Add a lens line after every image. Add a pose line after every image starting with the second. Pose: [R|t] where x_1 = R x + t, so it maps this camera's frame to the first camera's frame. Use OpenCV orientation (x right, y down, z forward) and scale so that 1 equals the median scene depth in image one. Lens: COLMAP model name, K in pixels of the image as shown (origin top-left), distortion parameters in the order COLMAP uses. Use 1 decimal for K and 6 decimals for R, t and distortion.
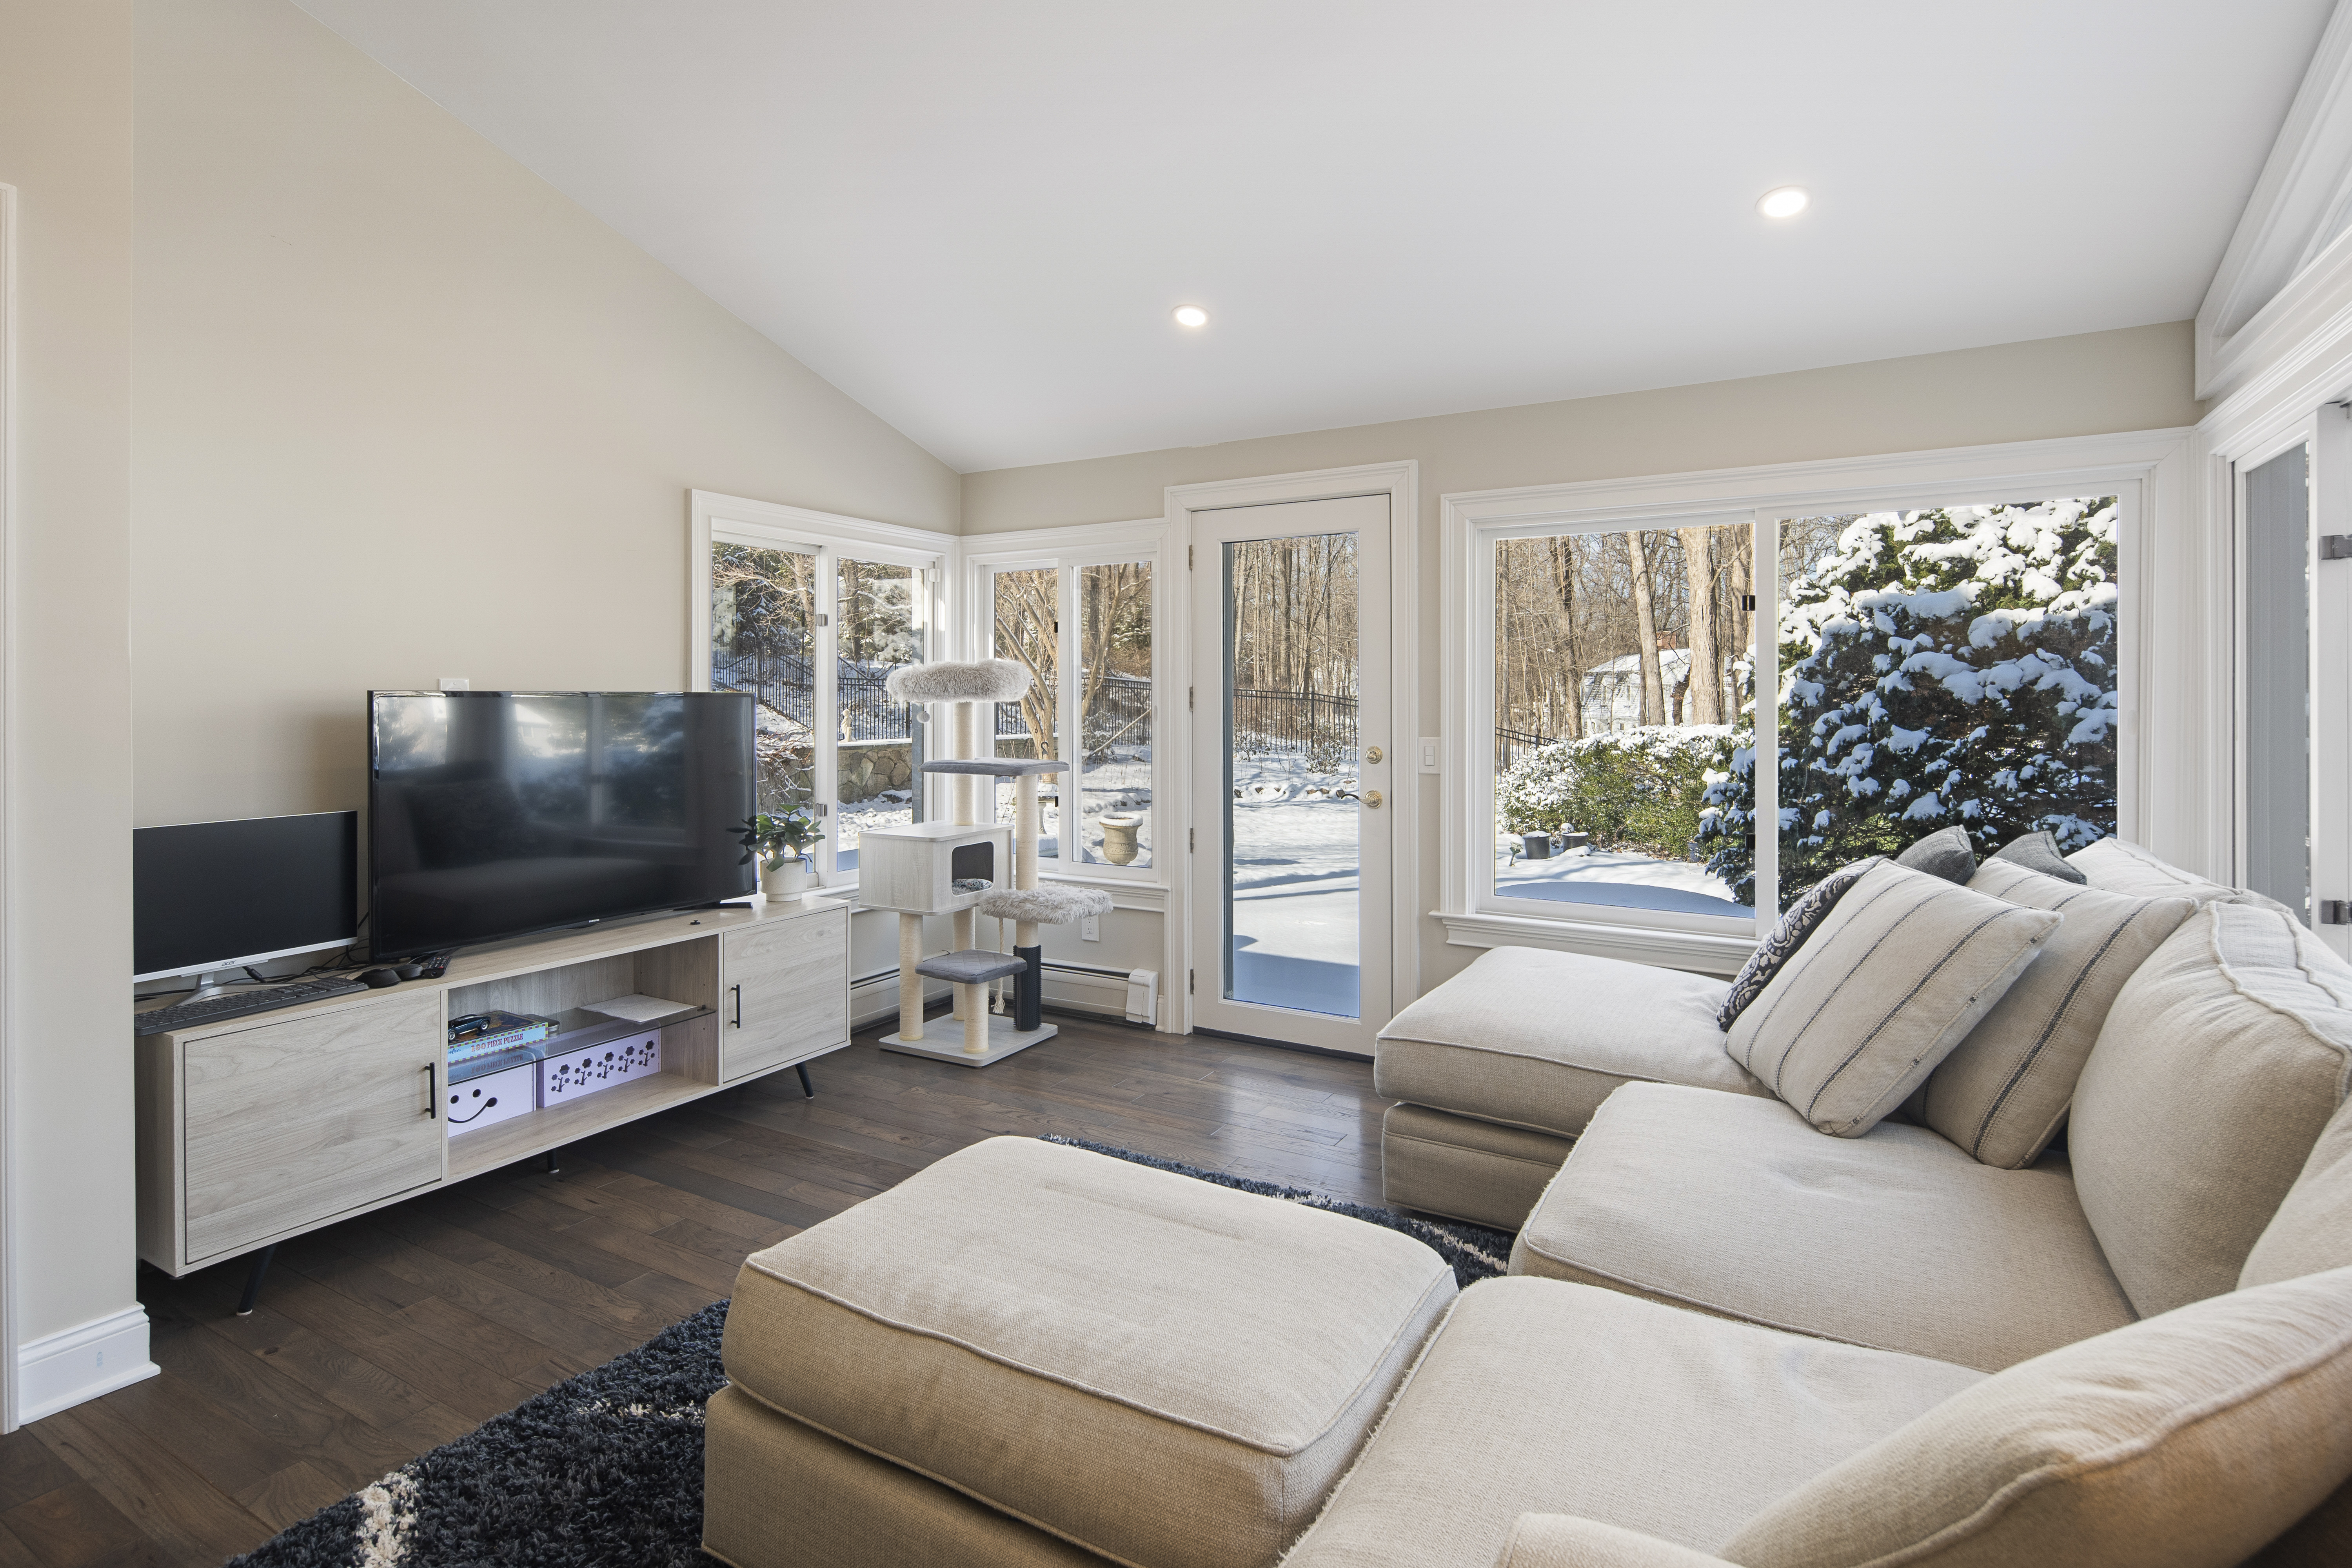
lens RADIAL K [[1154.1, 0, 1176.8], [0, 1154.1, 704.7], [0, 0, 1]] dist [0.000588, 0.000079]
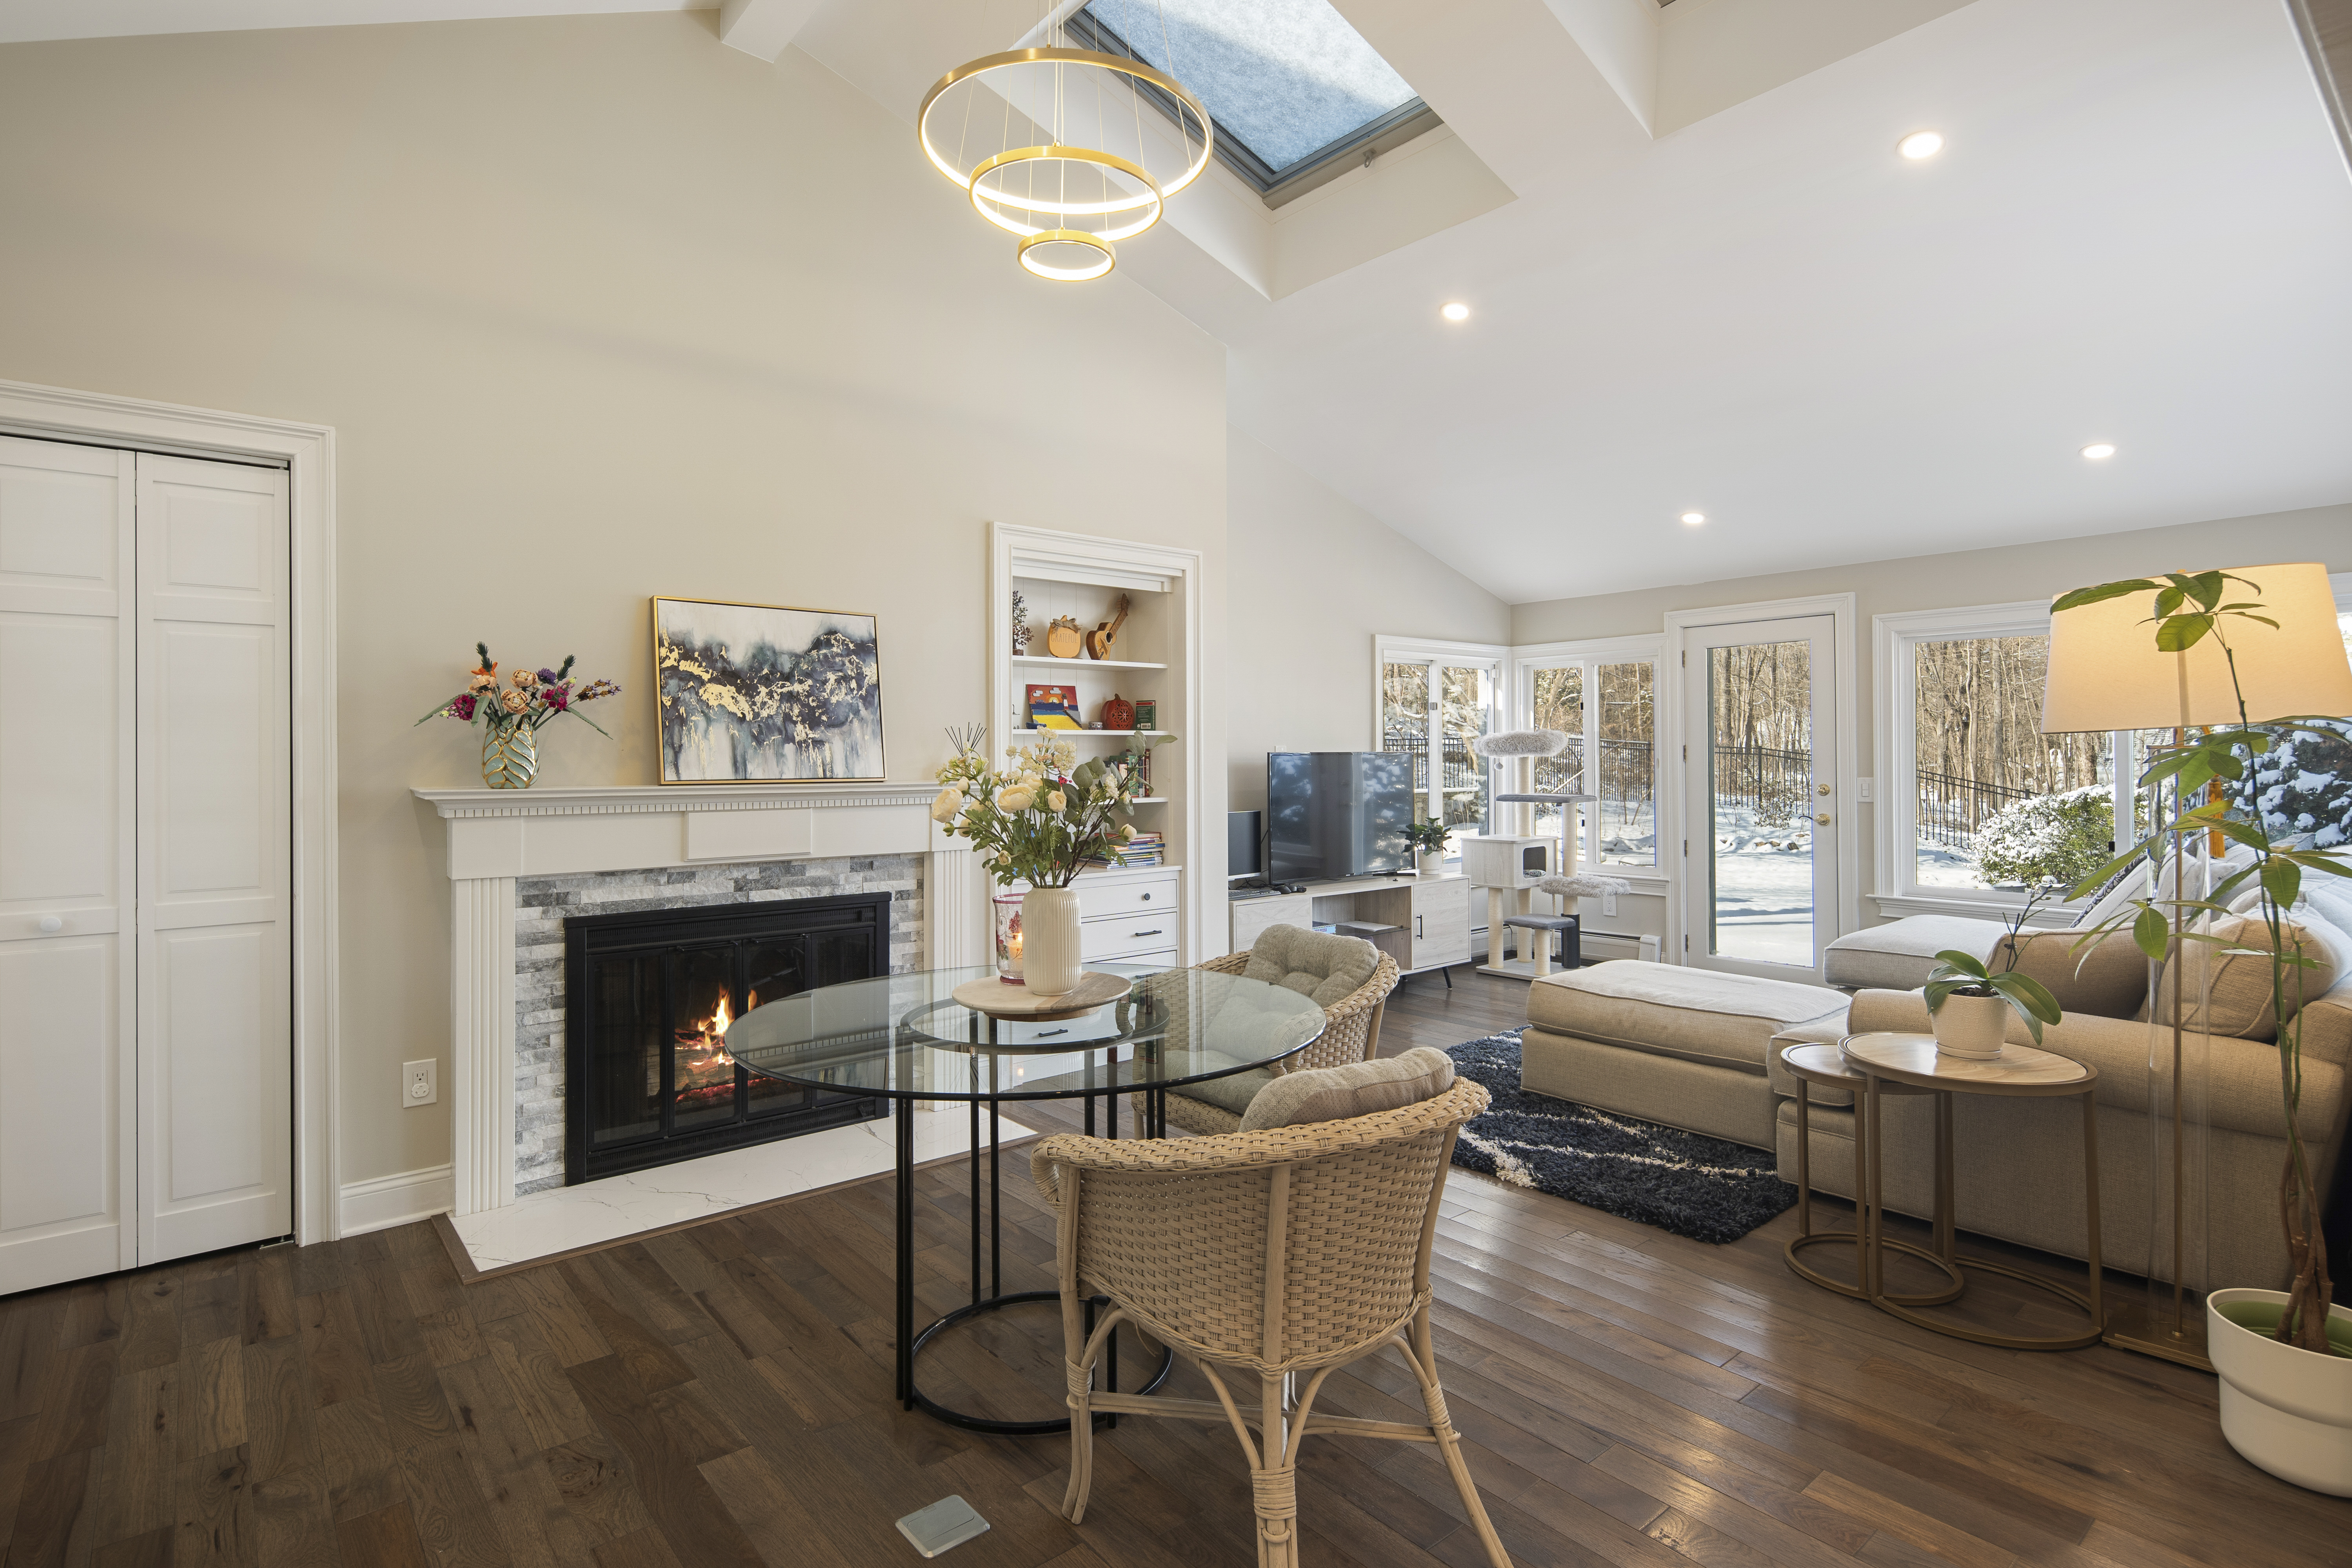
lens RADIAL K [[1153.7, 0, 1169.3], [0, 1153.7, 758.2], [0, 0, 1]] dist [0.000659, -0.000509]
pose [[0.938810, -0.006617, -0.344372, -0.092086], [0.005479, 0.999976, -0.004279, 0.003830], [0.344392, 0.002130, 0.938824, -0.586160]]
